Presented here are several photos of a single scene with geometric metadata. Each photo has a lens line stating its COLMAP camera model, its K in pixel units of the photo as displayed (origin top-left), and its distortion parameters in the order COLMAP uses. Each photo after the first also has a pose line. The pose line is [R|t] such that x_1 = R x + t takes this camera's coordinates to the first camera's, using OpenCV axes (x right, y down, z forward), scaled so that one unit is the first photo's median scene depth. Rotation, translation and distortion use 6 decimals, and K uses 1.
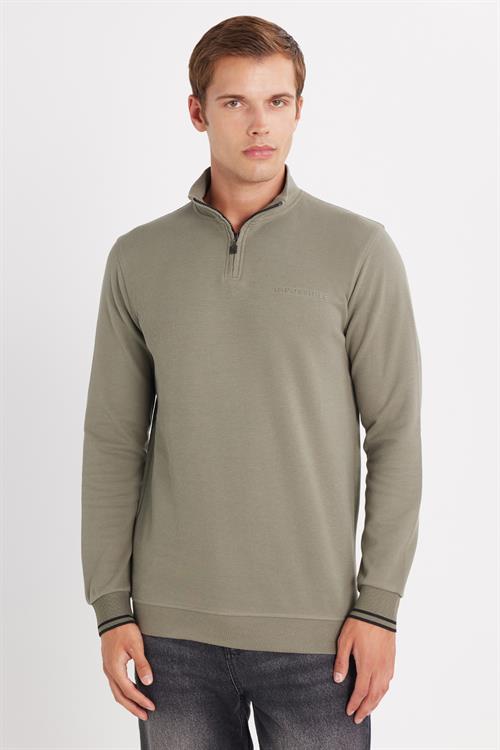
lens RADIAL K [[1510.7, 0, 250.0], [0, 1510.7, 375.0], [0, 0, 1]] dist [-0.020642, 0.010615]
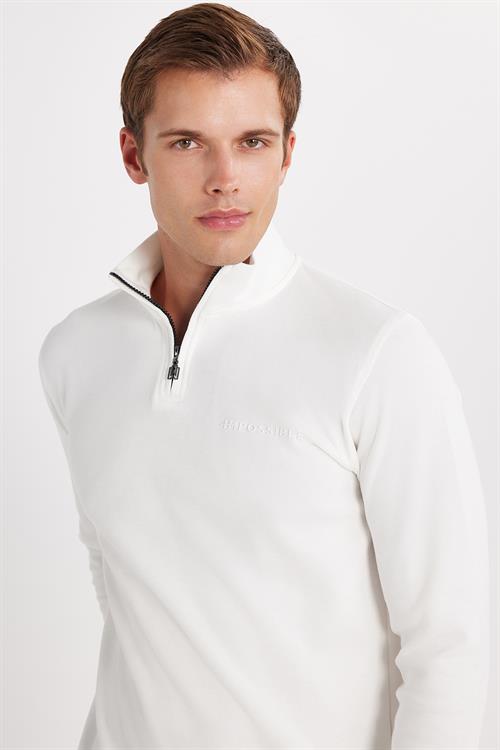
lens RADIAL K [[1510.7, 0, 250.0], [0, 1510.7, 375.0], [0, 0, 1]] dist [-0.020642, 0.010615]
pose [[0.999832, 0.017133, -0.006571, 0.022553], [-0.017171, 0.999836, -0.005679, -0.078352], [0.006472, 0.005791, 0.999962, 0.360722]]
